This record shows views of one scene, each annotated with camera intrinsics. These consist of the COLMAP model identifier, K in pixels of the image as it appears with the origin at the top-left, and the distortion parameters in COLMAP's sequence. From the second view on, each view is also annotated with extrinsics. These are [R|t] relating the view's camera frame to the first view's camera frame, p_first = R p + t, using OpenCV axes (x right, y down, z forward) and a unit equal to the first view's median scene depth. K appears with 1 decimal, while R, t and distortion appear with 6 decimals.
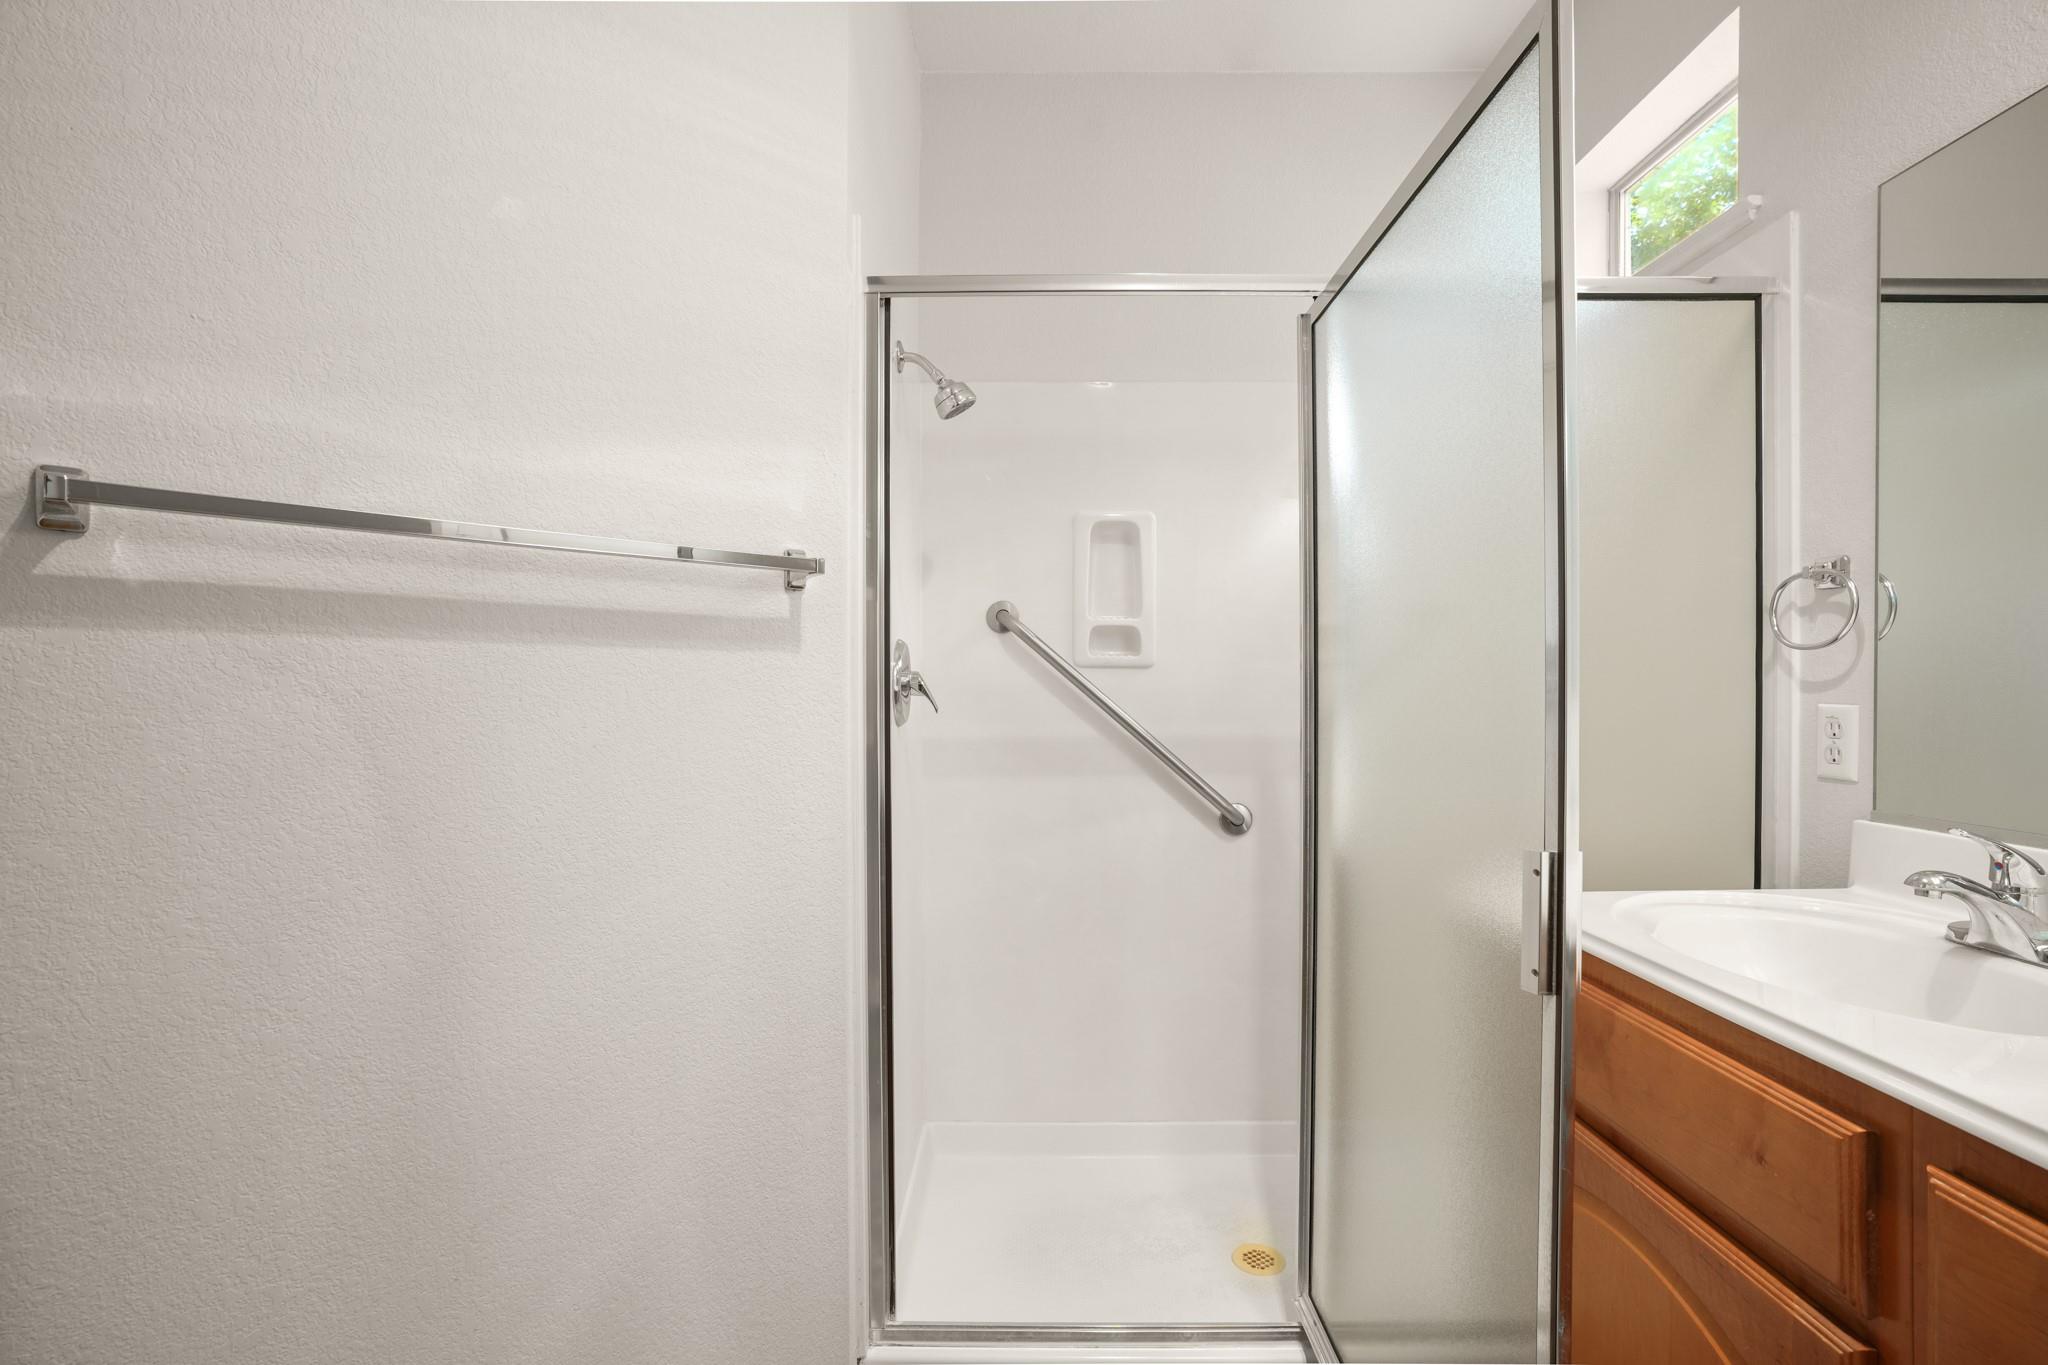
lens RADIAL K [[947.0, 0, 1023.1], [0, 947.0, 683.5], [0, 0, 1]] dist [-0.050717, 0.015821]
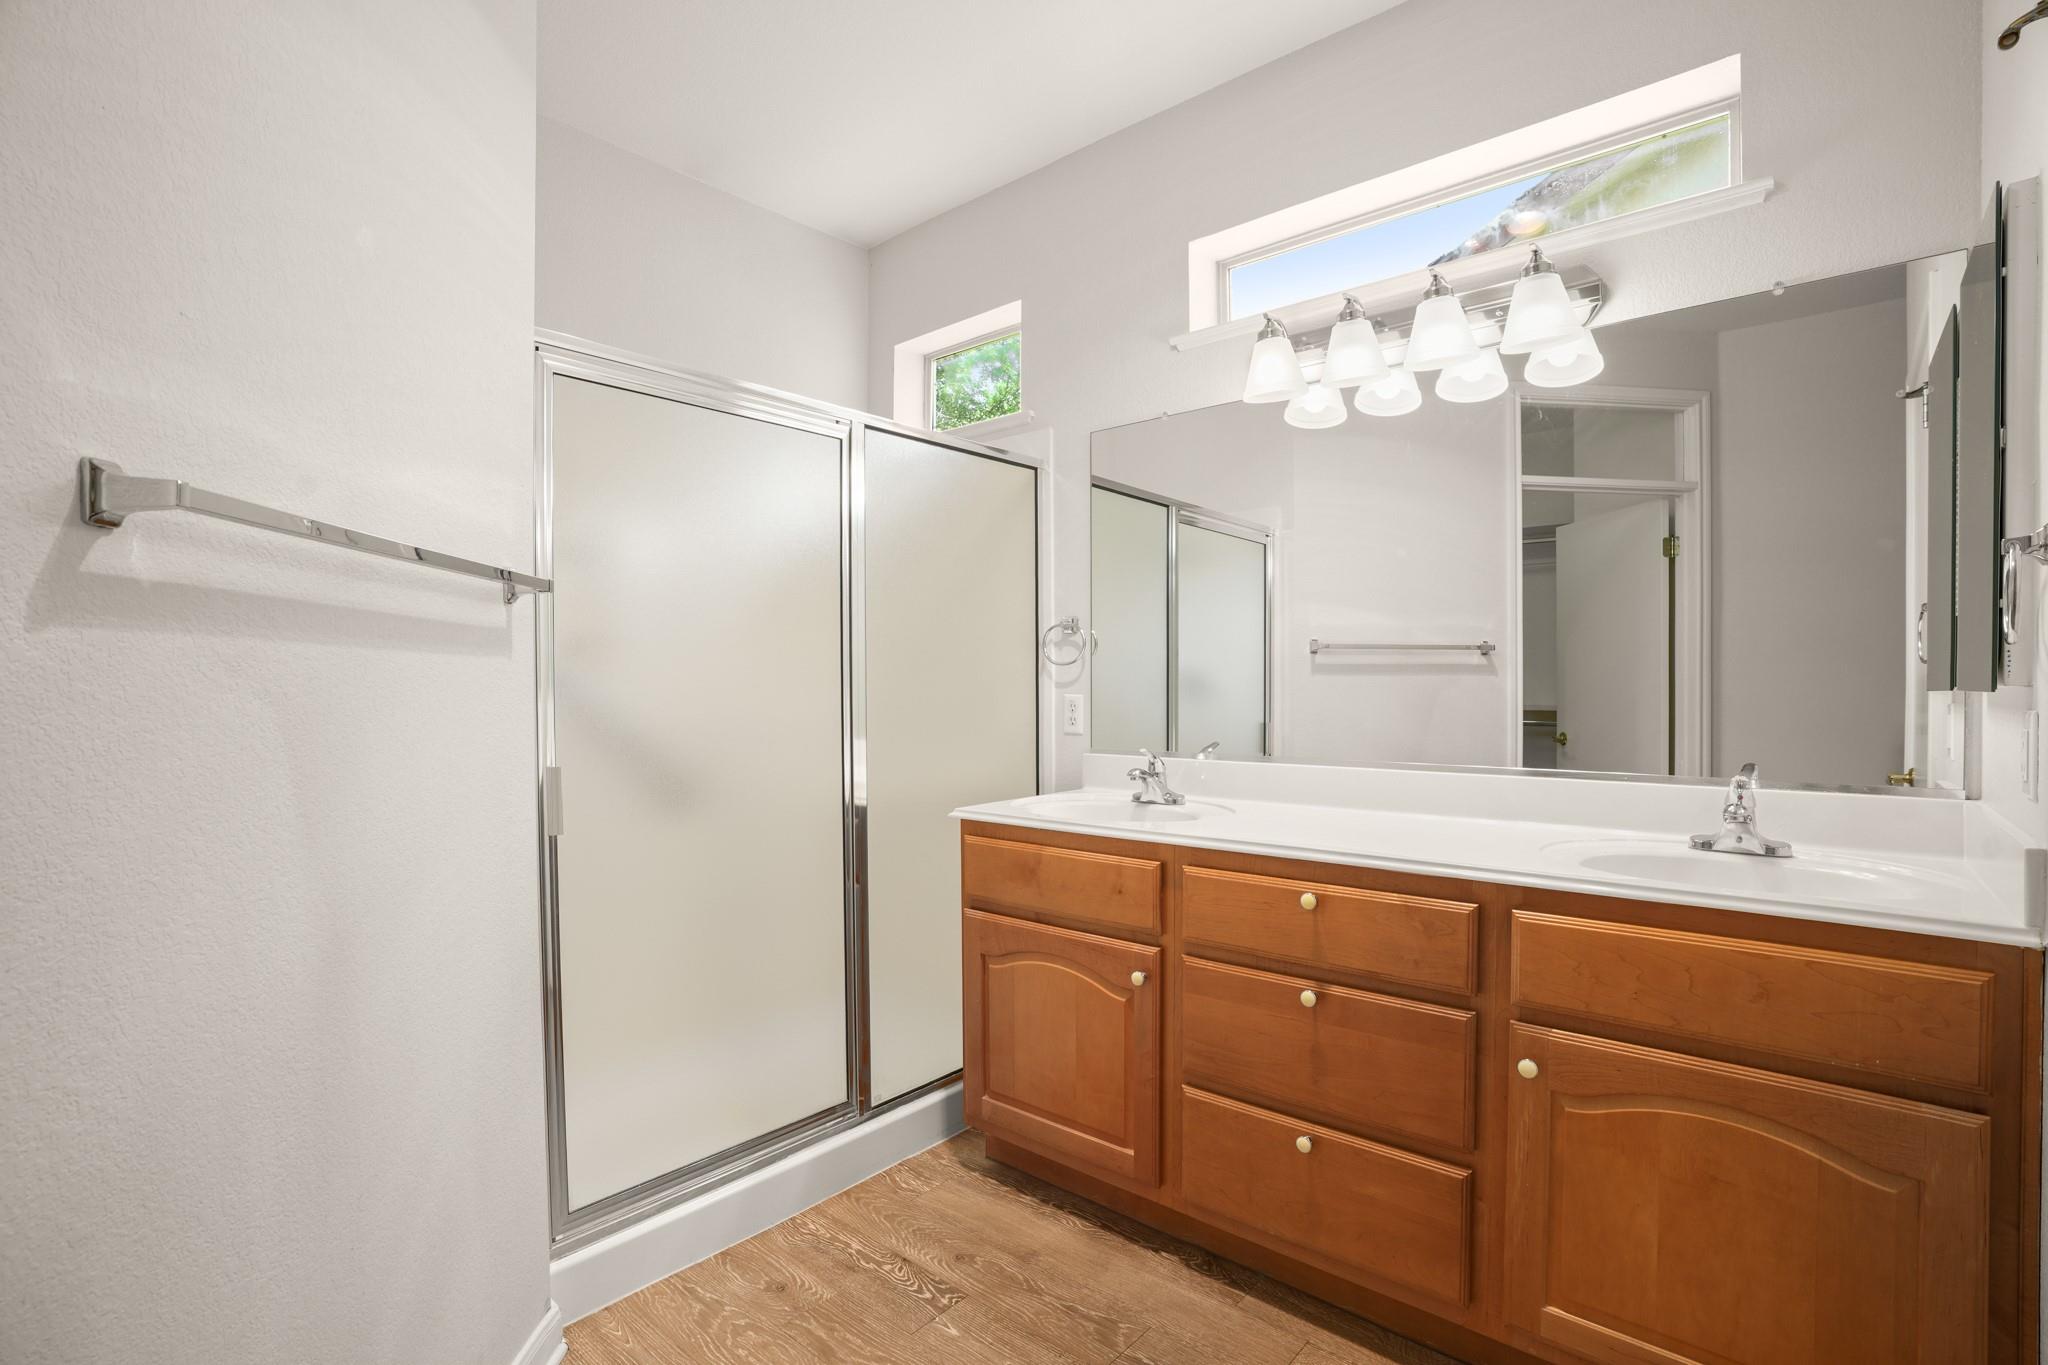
lens RADIAL K [[947.0, 0, 1038.1], [0, 947.0, 688.5], [0, 0, 1]] dist [-0.050717, 0.015821]
pose [[0.641043, -0.004702, 0.767491, -0.699952], [-0.001247, 0.999974, 0.007167, -0.003868], [-0.767504, -0.005551, 0.641020, -0.220301]]
